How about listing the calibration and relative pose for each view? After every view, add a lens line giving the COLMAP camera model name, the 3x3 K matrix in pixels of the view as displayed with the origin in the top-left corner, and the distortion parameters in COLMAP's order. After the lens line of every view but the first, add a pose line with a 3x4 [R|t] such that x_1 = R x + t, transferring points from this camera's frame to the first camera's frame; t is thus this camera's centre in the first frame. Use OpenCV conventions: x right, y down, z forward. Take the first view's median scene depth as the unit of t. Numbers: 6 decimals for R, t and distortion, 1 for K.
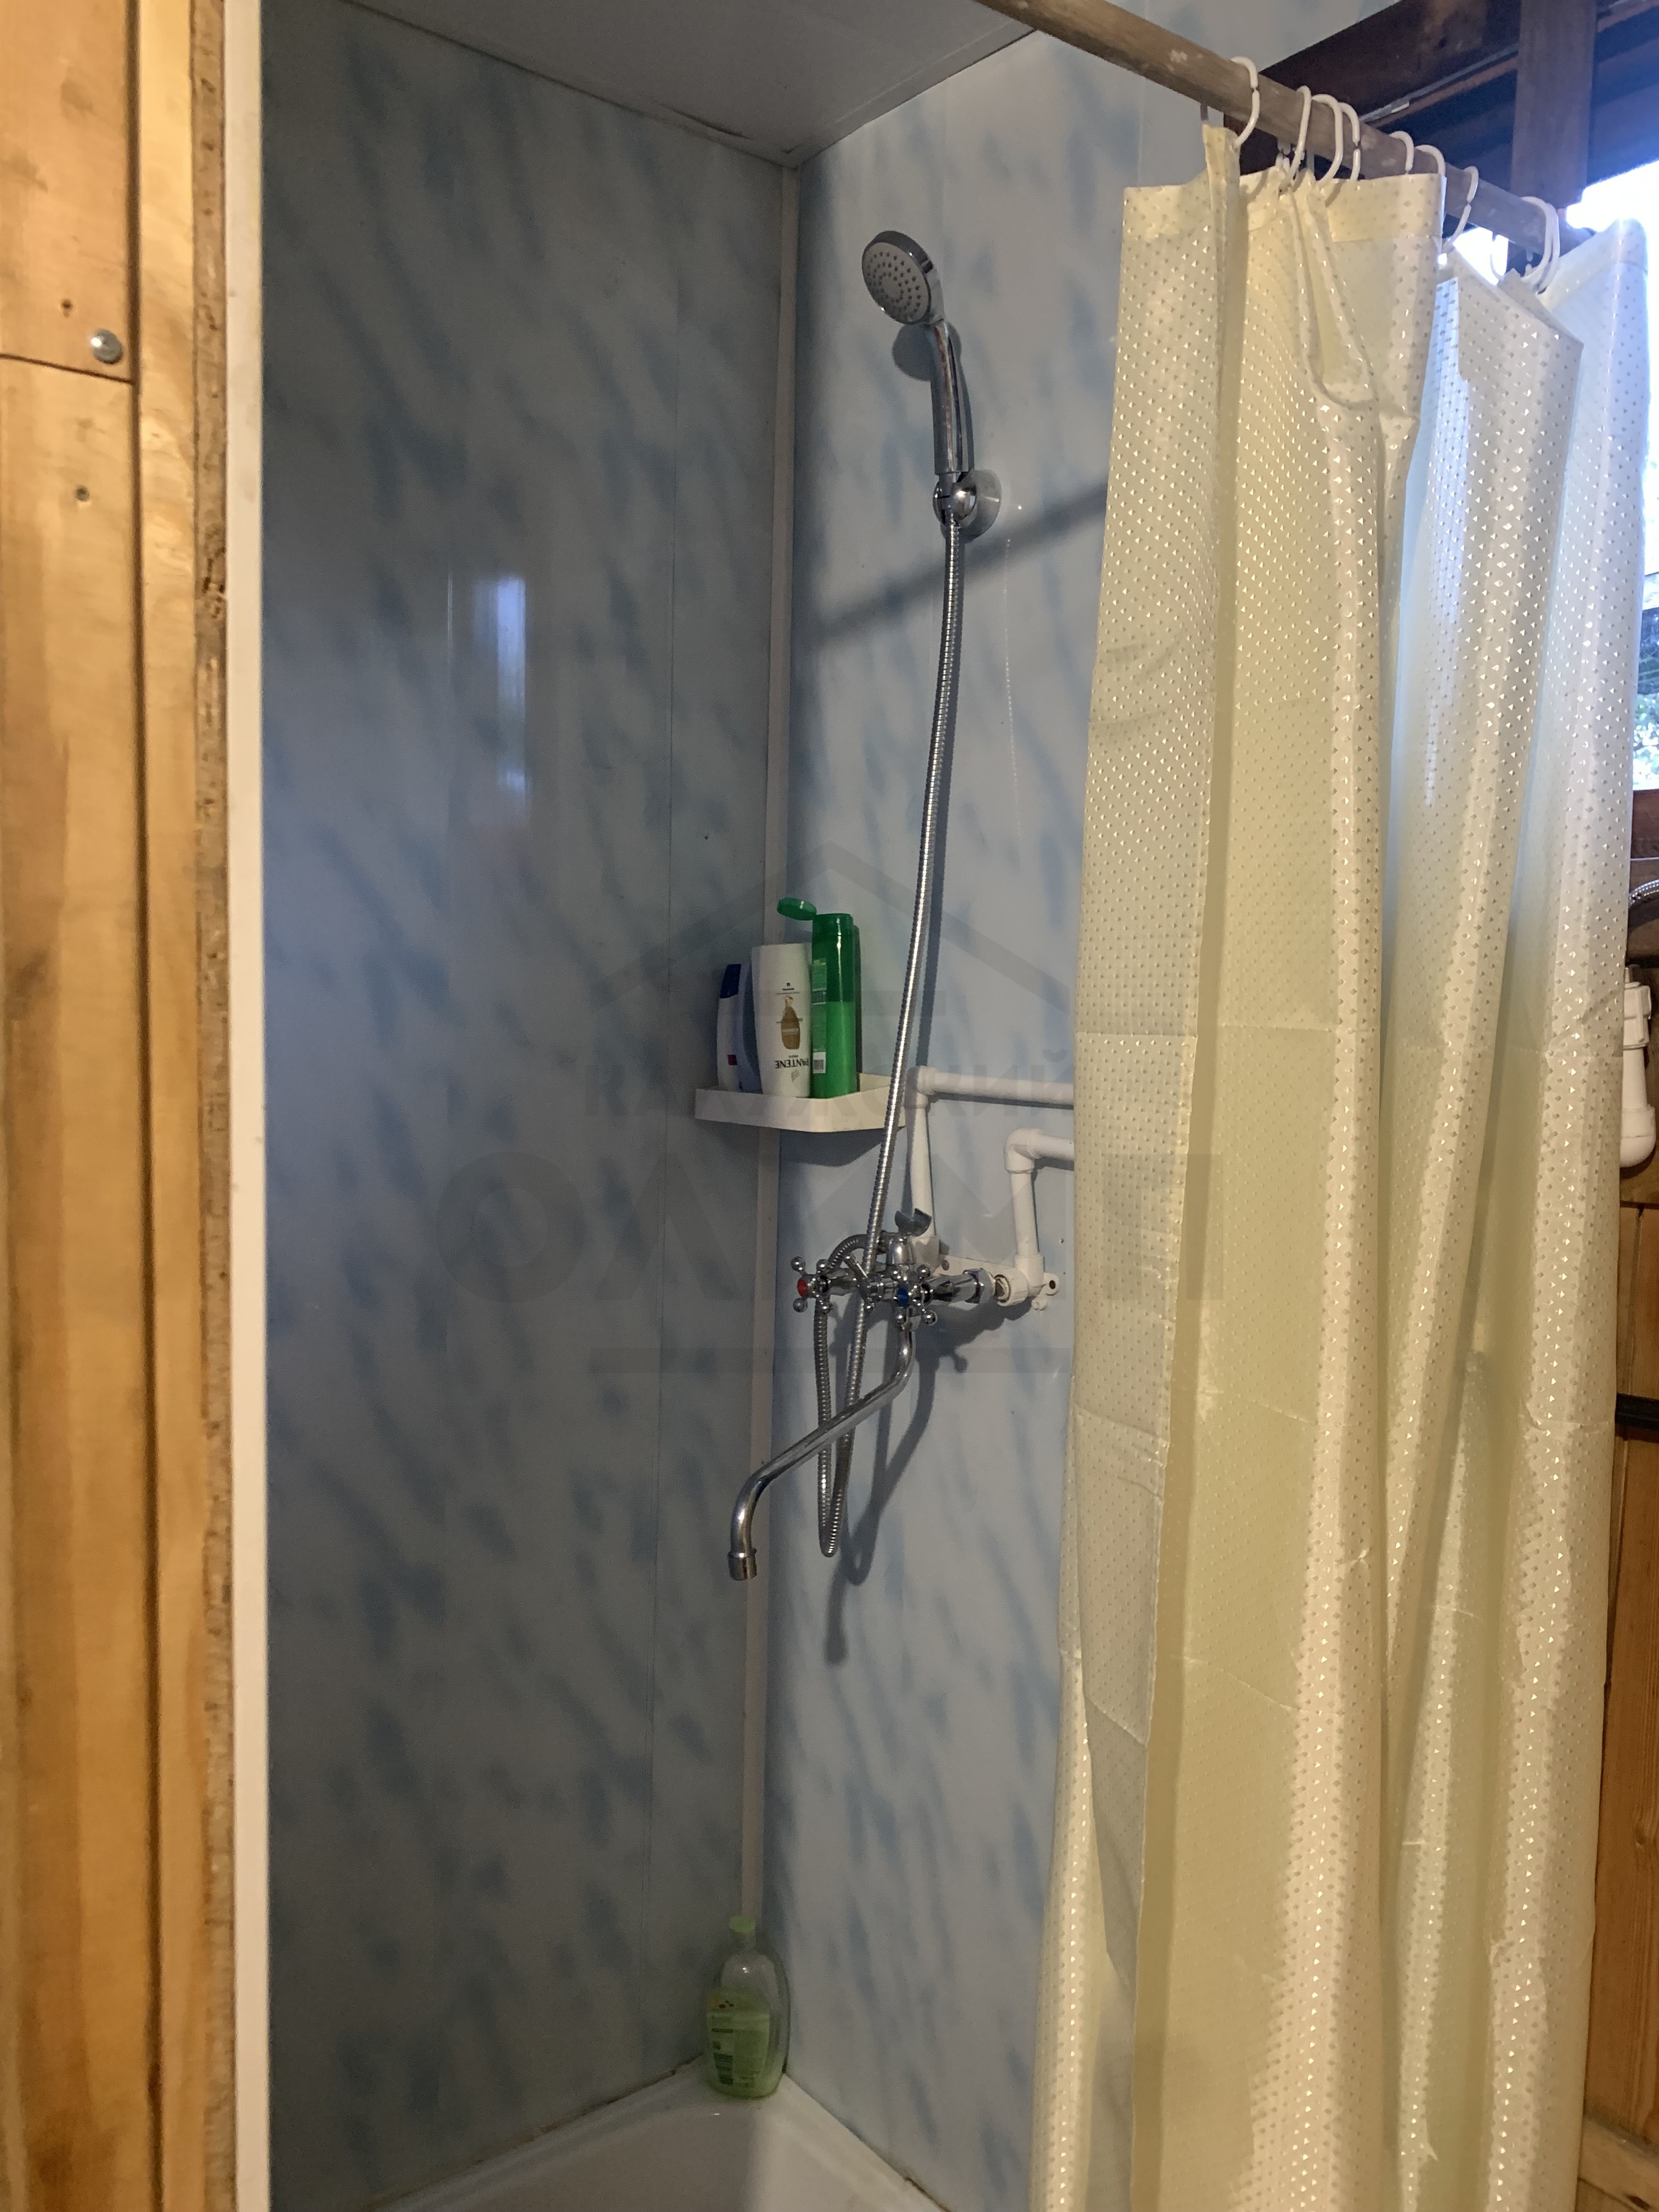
lens RADIAL K [[1749.6, 0, 830.2], [0, 1749.6, 1113.5], [0, 0, 1]] dist [0.007931, -0.007159]
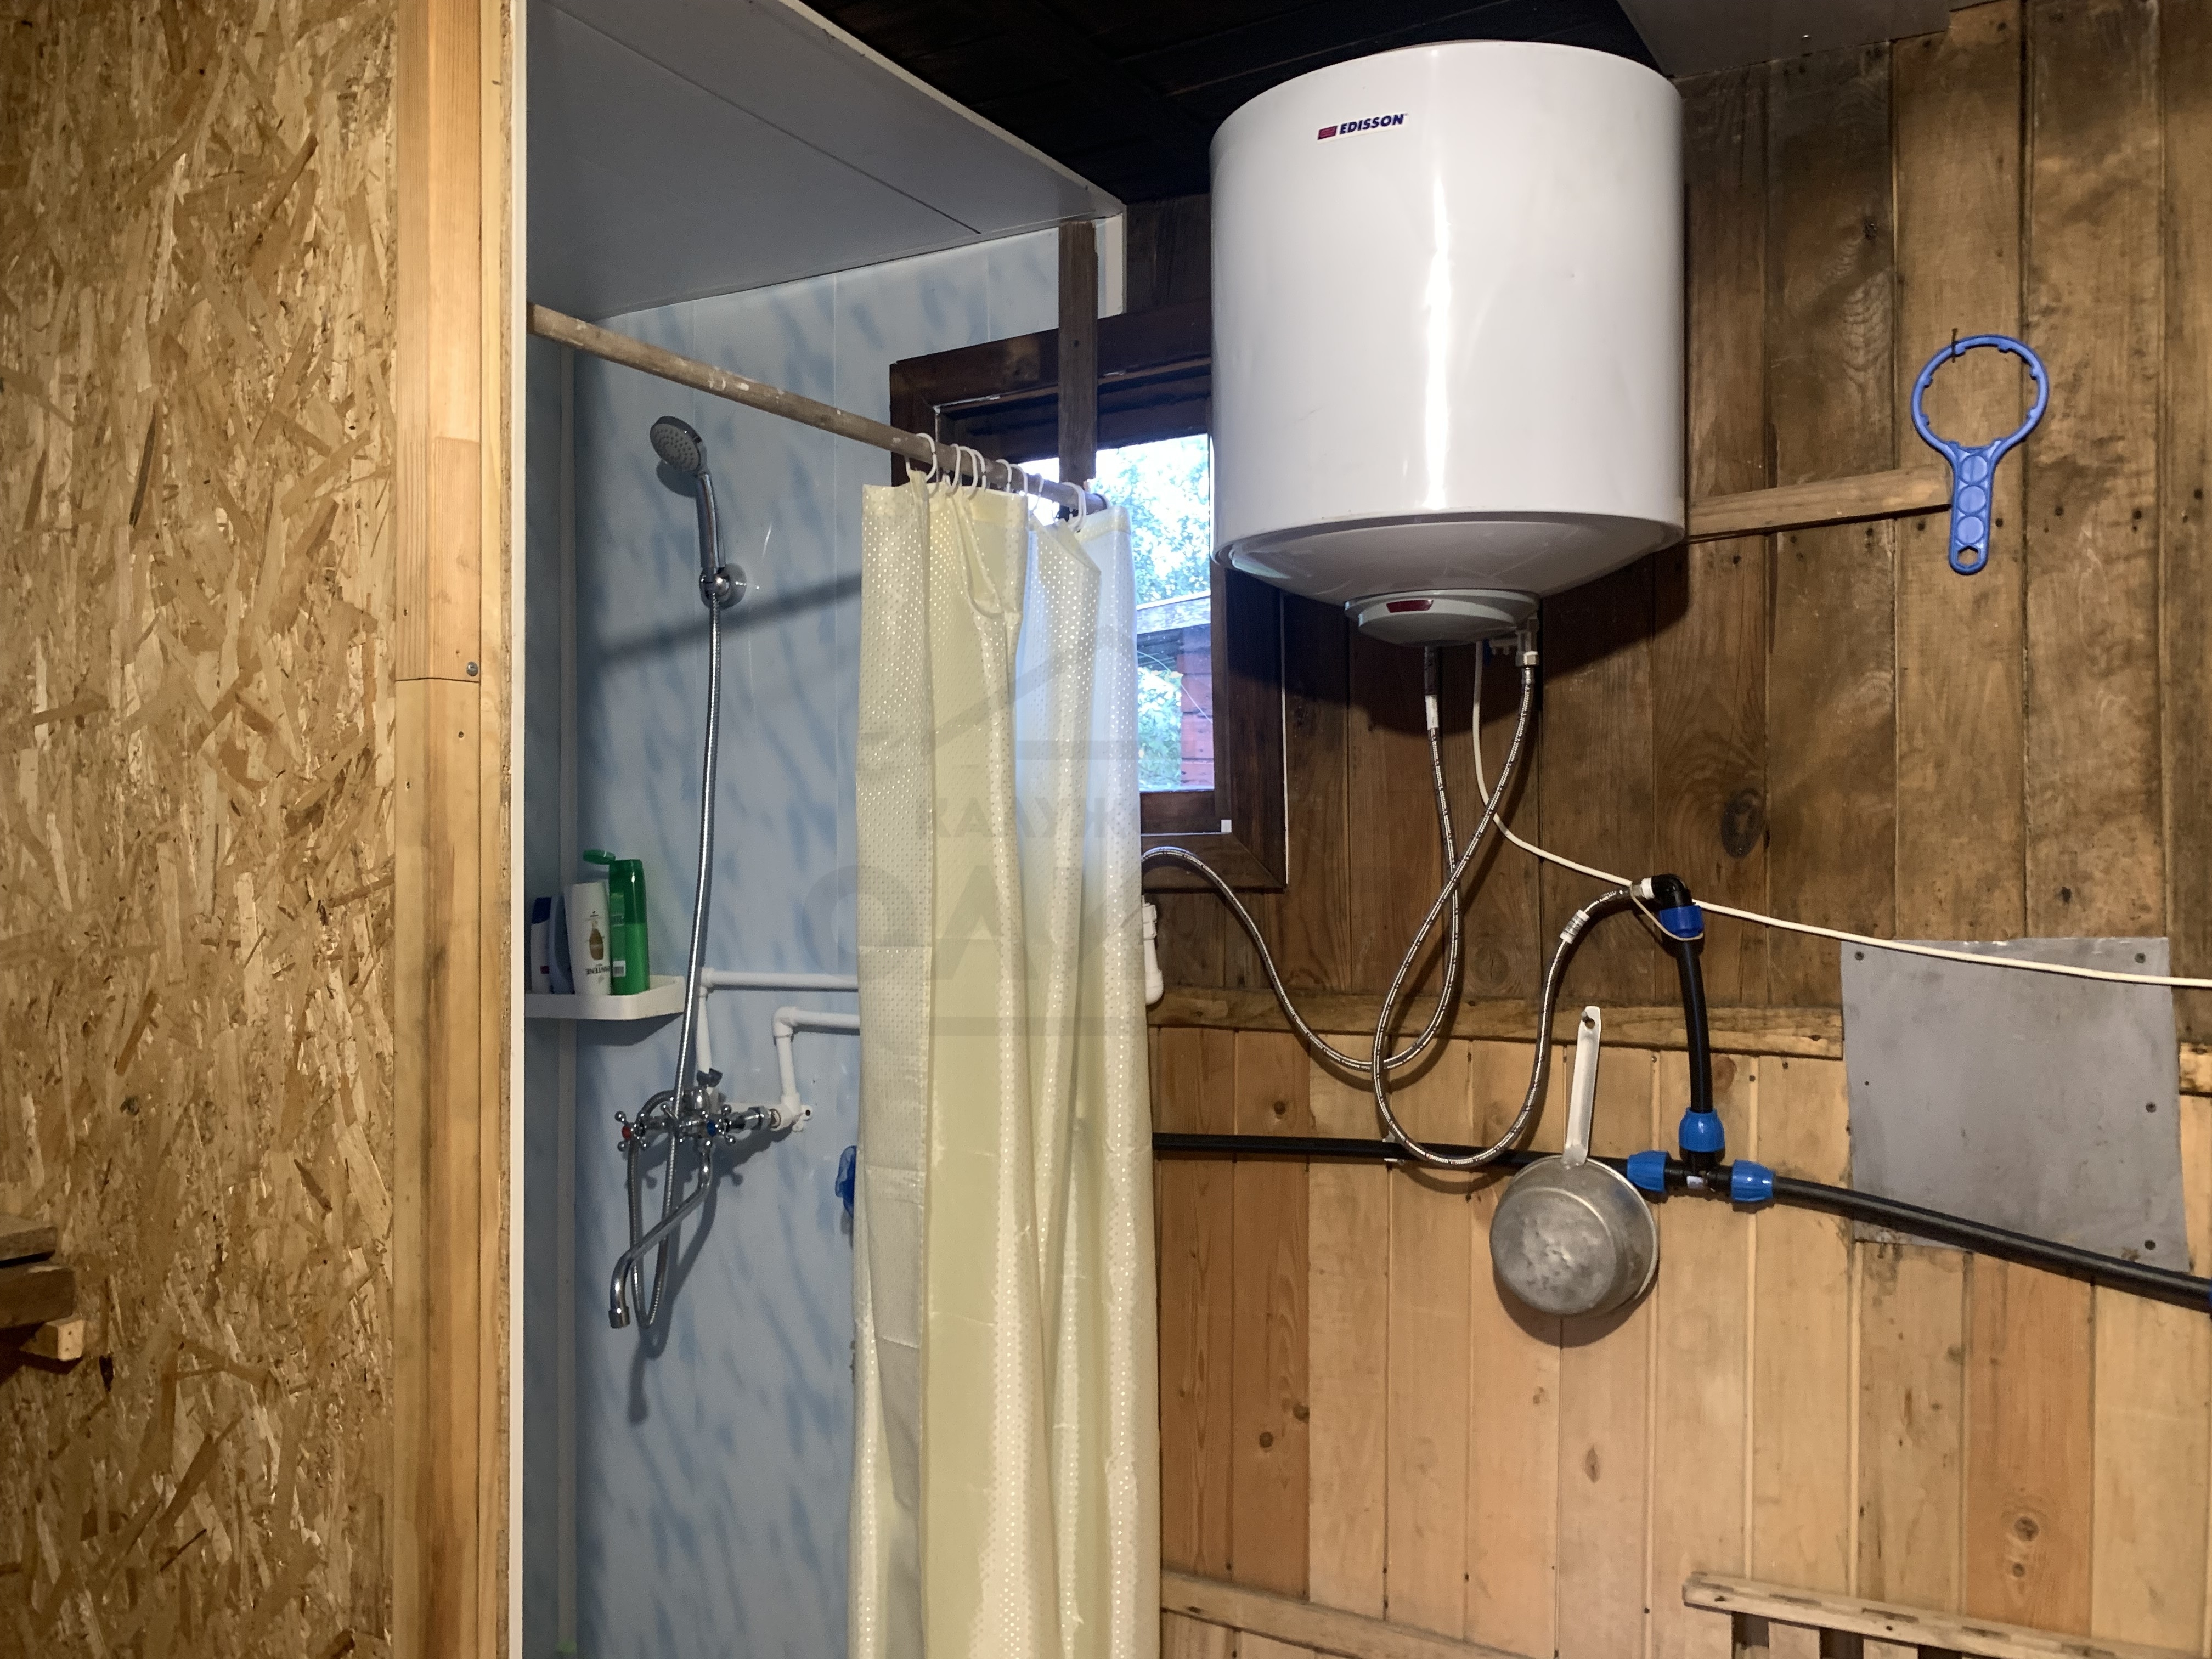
lens RADIAL K [[1694.6, 0, 1108.5], [0, 1694.6, 835.4], [0, 0, 1]] dist [0.100747, -0.195678]
pose [[0.925882, -0.024708, 0.377004, -0.218887], [0.058798, 0.995125, -0.079181, -0.006416], [-0.373209, 0.095480, 0.922821, -0.559306]]
